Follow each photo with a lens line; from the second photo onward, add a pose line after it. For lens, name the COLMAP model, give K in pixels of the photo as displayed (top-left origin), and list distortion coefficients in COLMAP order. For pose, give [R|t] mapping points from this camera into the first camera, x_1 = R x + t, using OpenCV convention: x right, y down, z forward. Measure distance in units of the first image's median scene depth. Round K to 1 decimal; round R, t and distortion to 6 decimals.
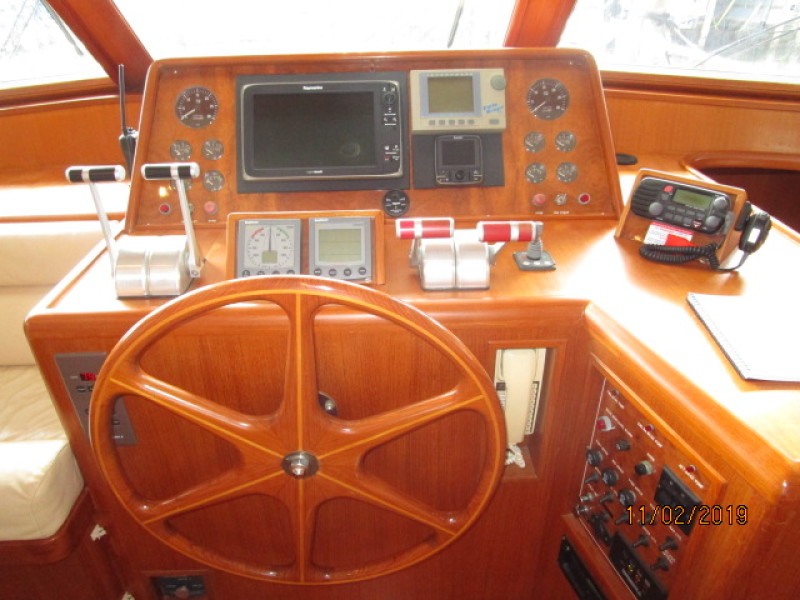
lens RADIAL K [[567.9, 0, 399.8], [0, 567.9, 299.3], [0, 0, 1]] dist [-0.026898, 0.000123]
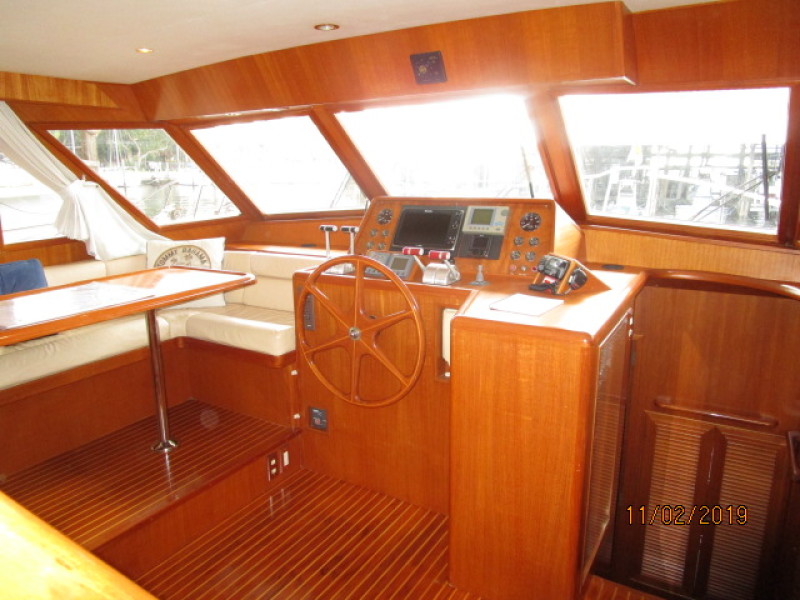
lens RADIAL K [[567.9, 0, 401.4], [0, 567.9, 299.9], [0, 0, 1]] dist [-0.026898, 0.000123]
pose [[0.832288, 0.127956, -0.539373, 1.033366], [-0.273533, 0.941089, -0.198824, 0.445009], [0.482158, 0.313015, 0.818258, -0.806795]]
